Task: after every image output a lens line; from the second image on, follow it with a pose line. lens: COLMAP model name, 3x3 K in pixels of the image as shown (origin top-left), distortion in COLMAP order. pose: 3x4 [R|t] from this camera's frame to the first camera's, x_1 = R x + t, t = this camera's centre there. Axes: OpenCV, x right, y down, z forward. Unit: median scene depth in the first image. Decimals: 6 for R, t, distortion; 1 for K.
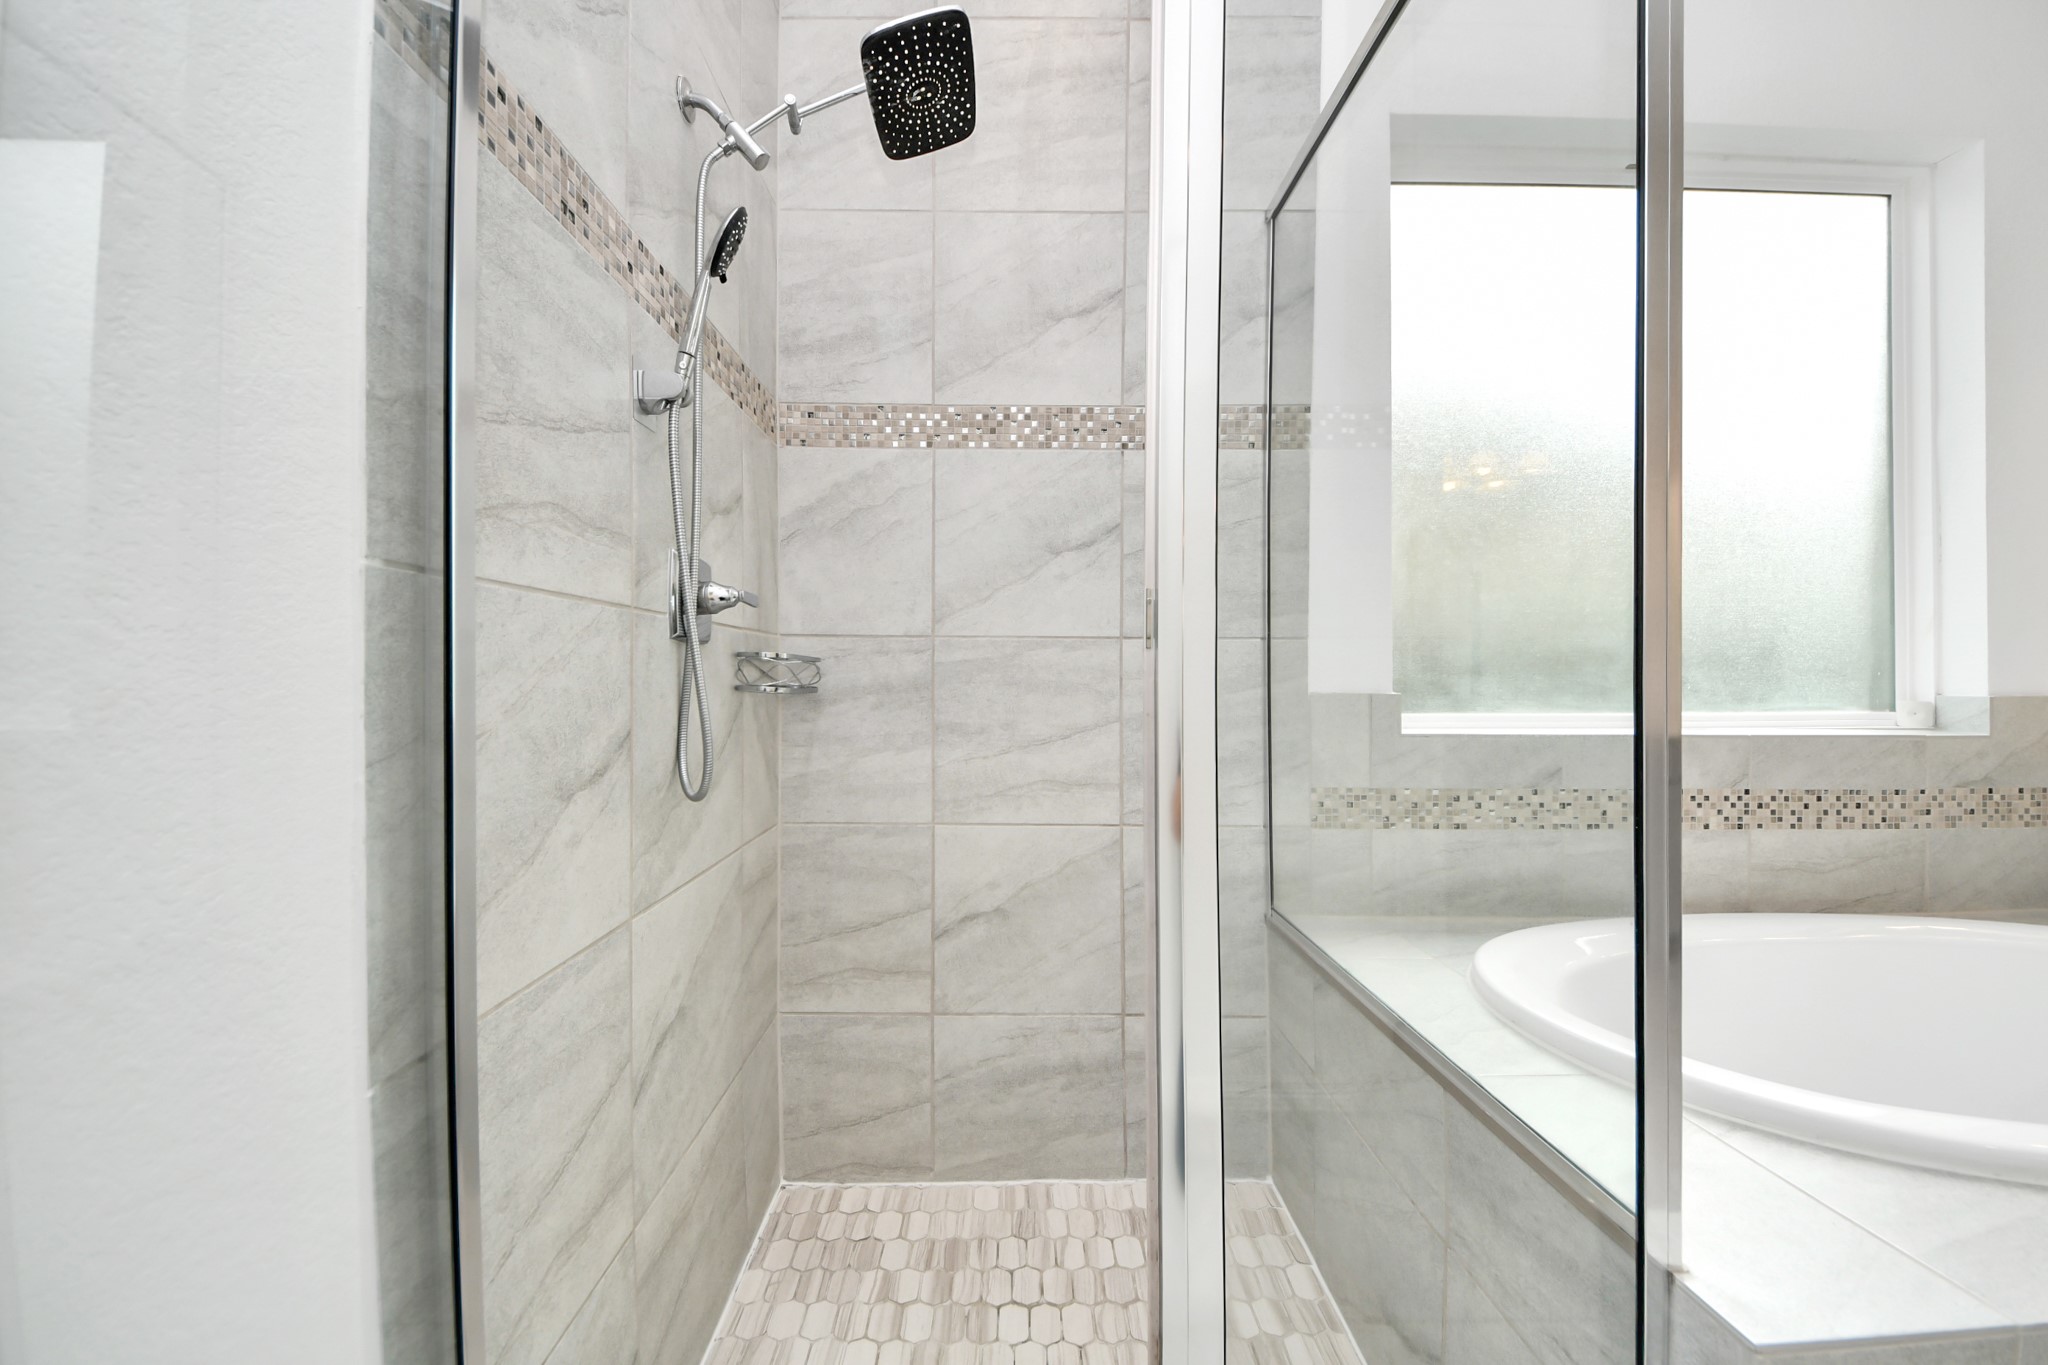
lens RADIAL K [[719.2, 0, 1014.9], [0, 719.2, 684.5], [0, 0, 1]] dist [0.023474, -0.021565]
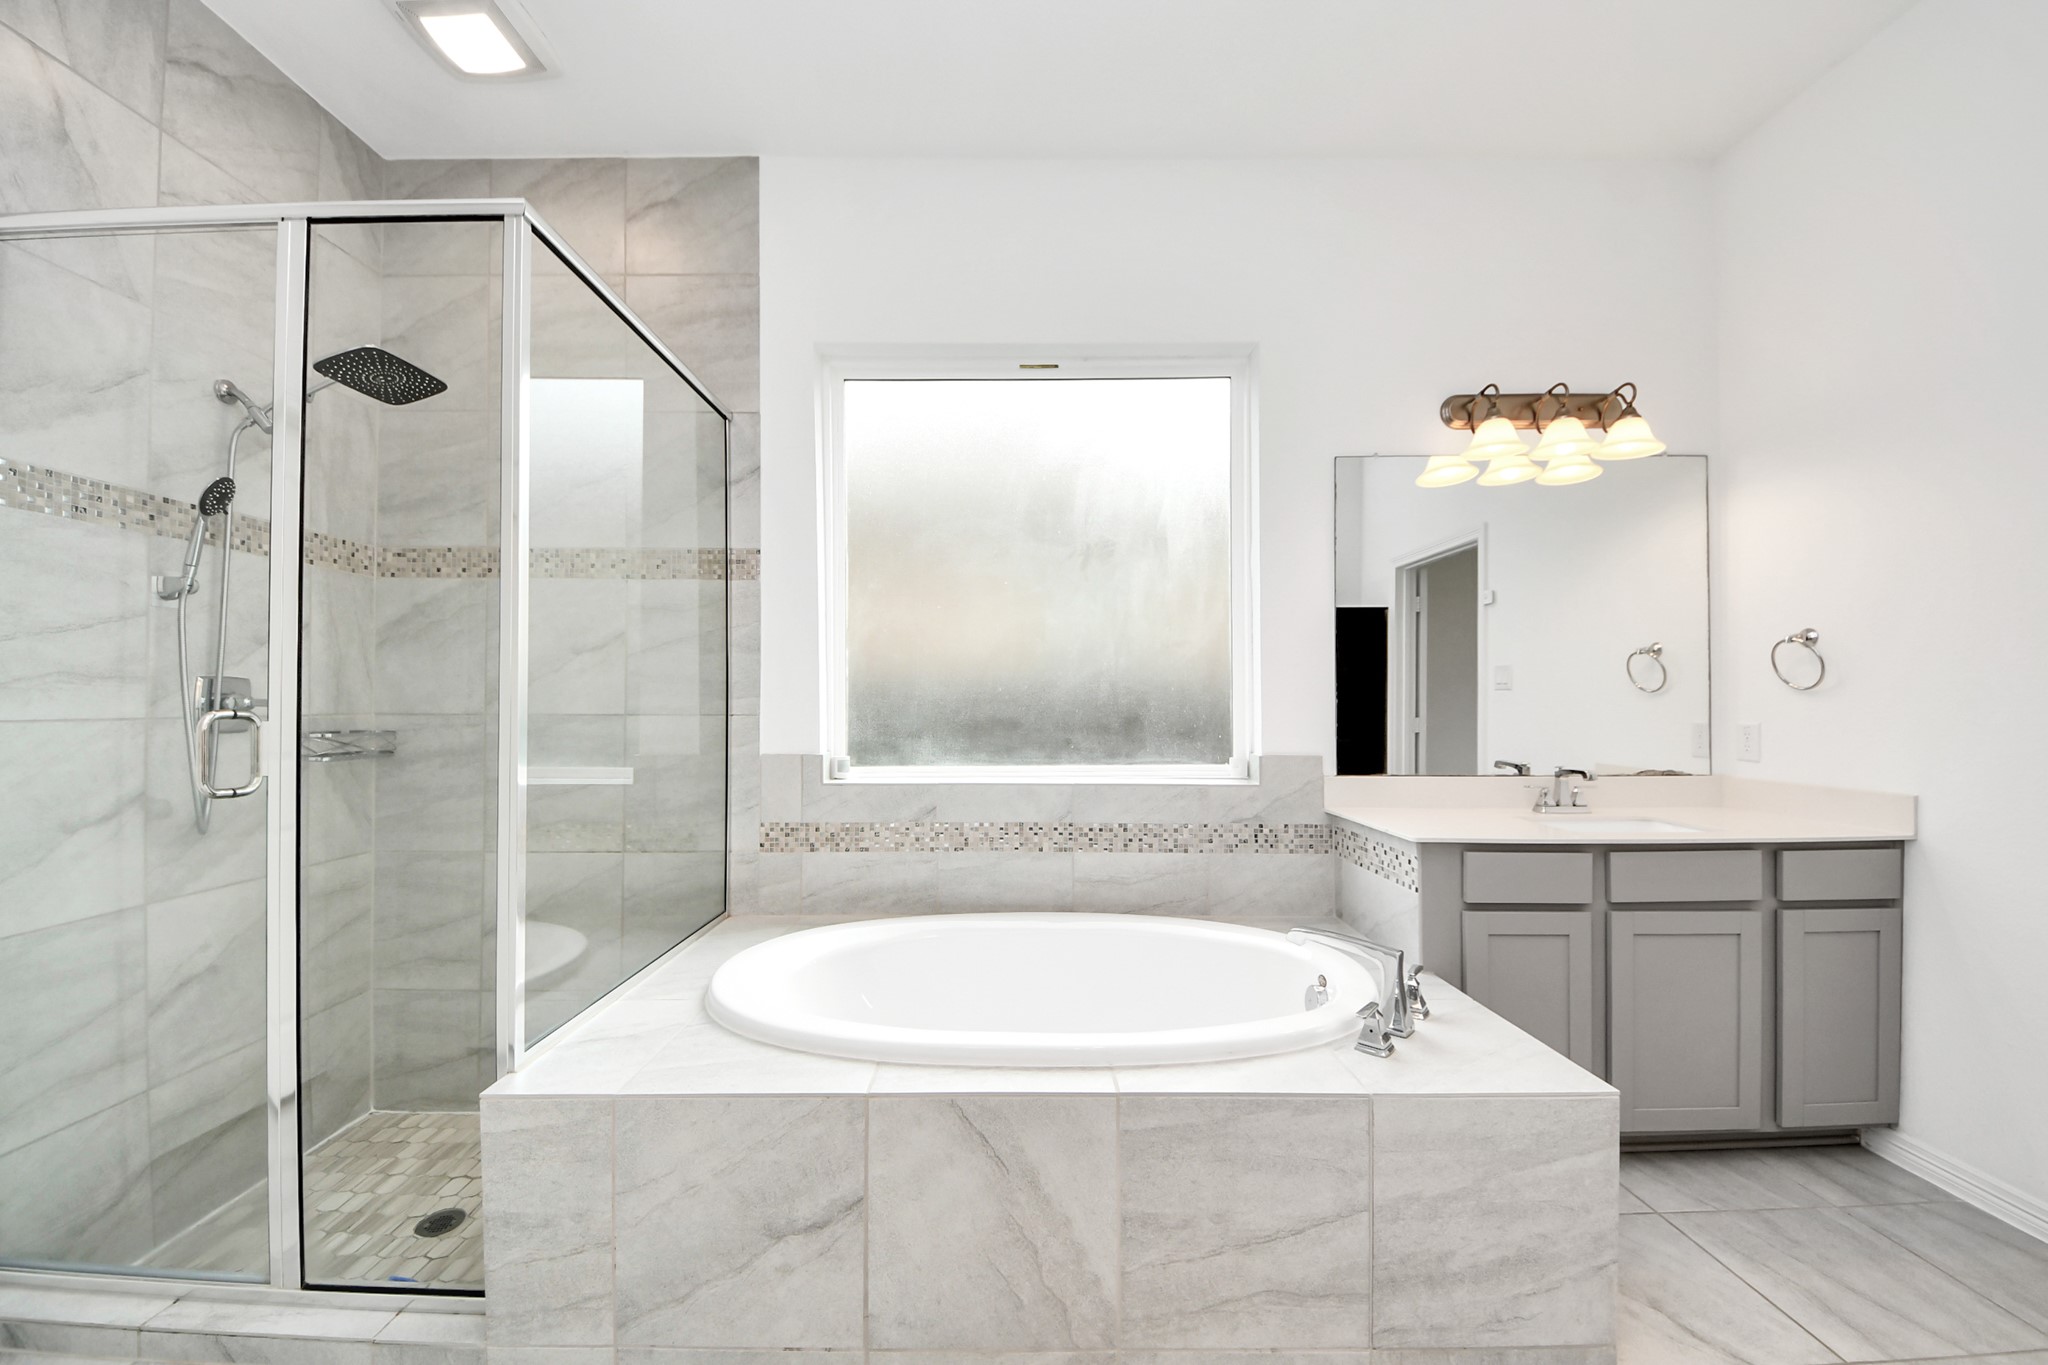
lens RADIAL K [[741.3, 0, 1027.4], [0, 741.3, 693.0], [0, 0, 1]] dist [0.037953, -0.030627]
pose [[0.999988, -0.003257, 0.003740, 0.926016], [0.003332, 0.999793, -0.020078, -0.076358], [-0.003674, 0.020090, 0.999791, -0.441780]]
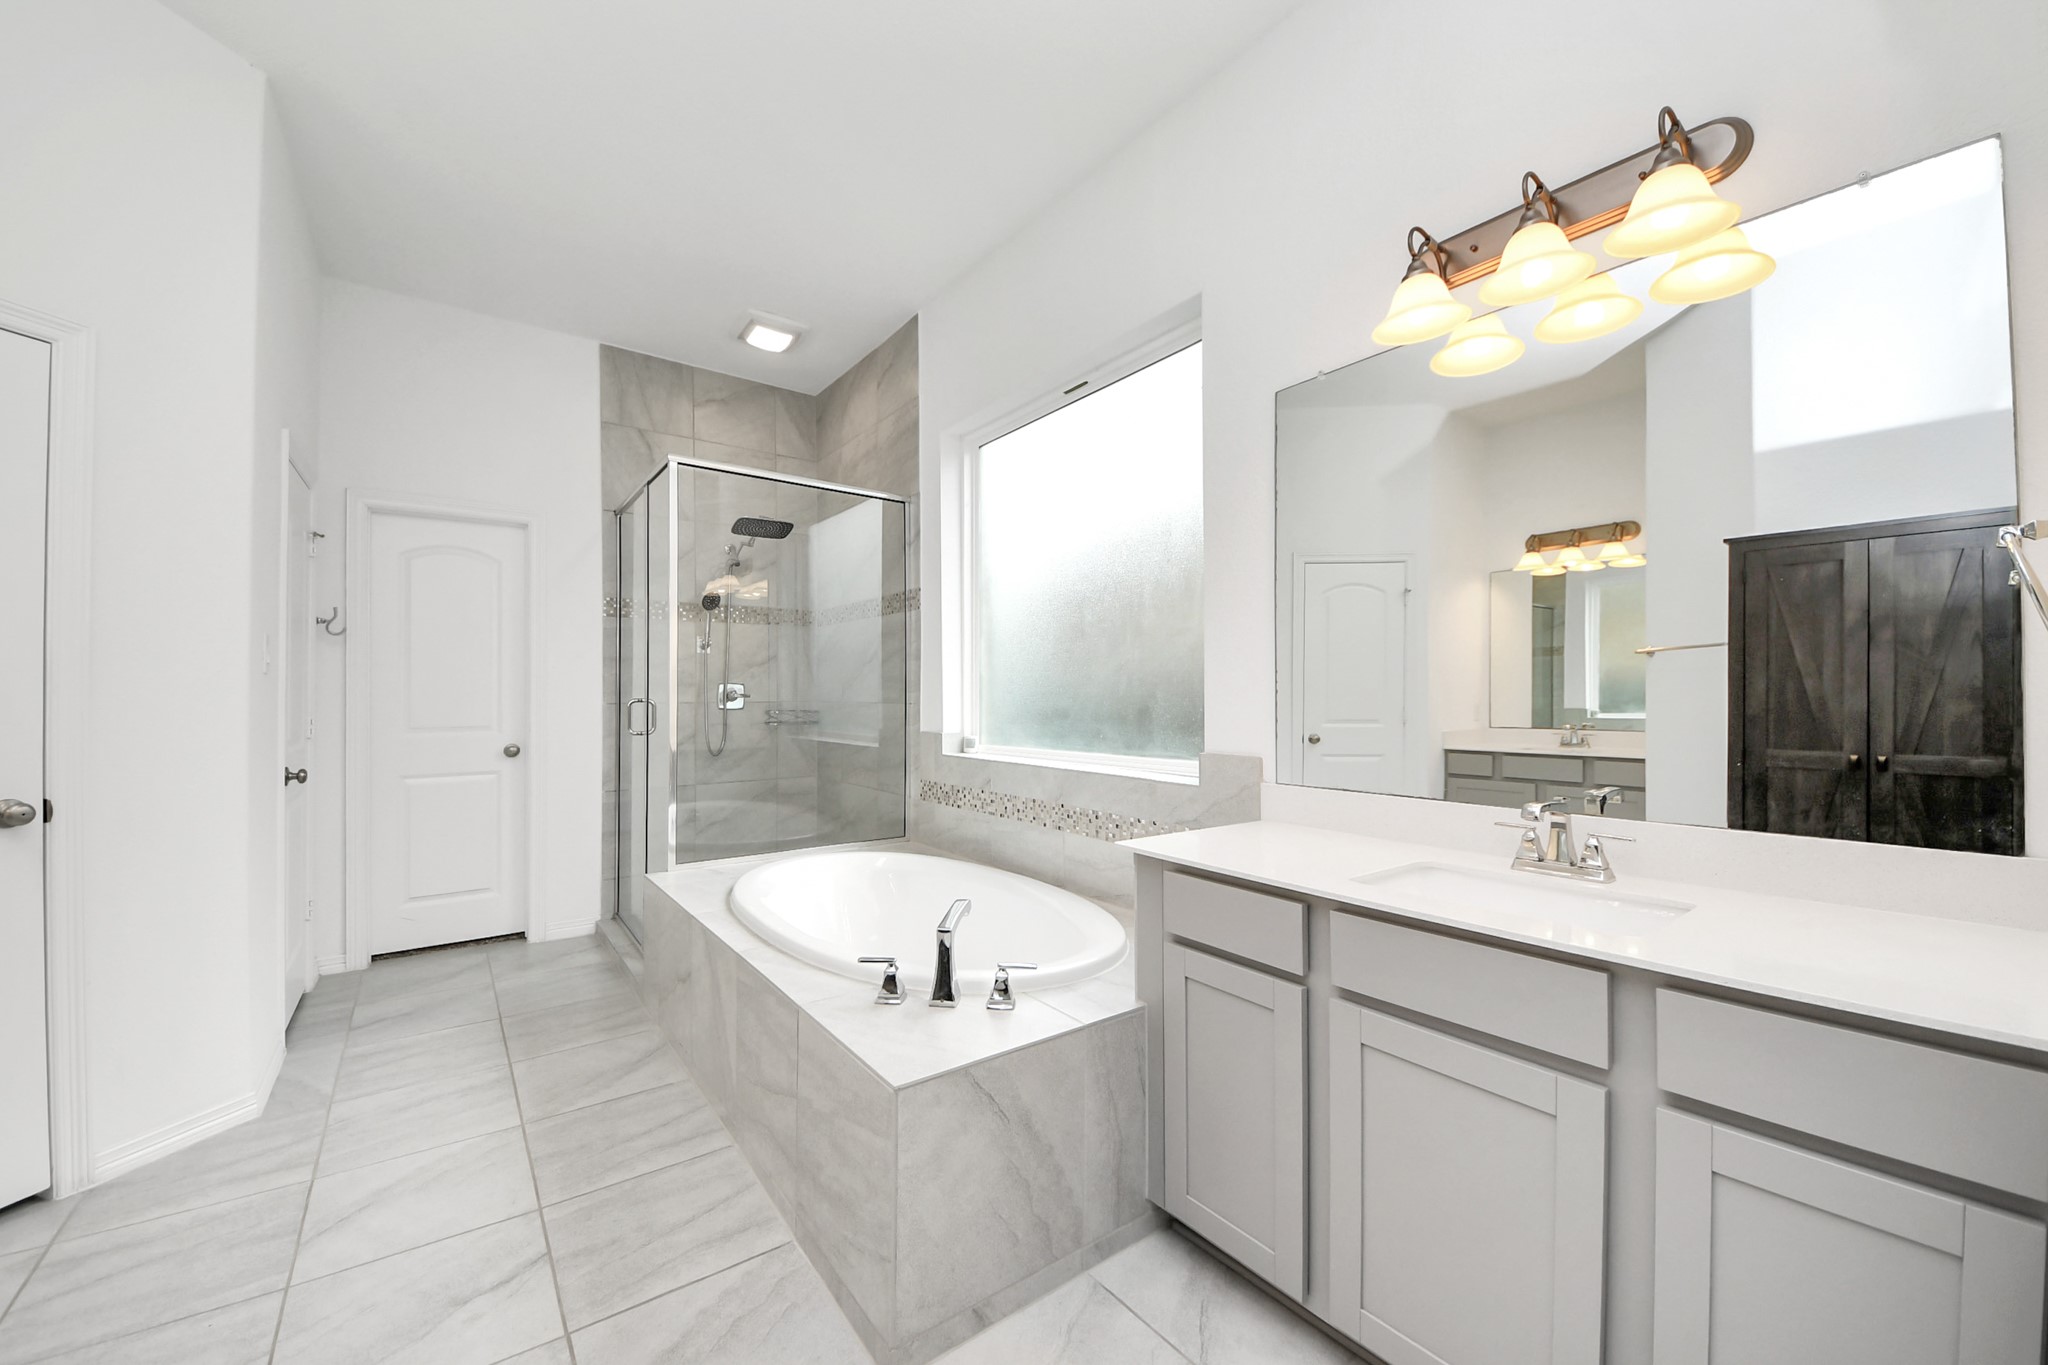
lens RADIAL K [[731.7, 0, 1022.7], [0, 731.7, 691.1], [0, 0, 1]] dist [0.000043, -0.010637]
pose [[0.621257, -0.010772, -0.783533, 2.173489], [-0.008692, 0.999749, -0.020636, -0.060541], [0.783559, 0.019631, 0.621007, -0.031900]]
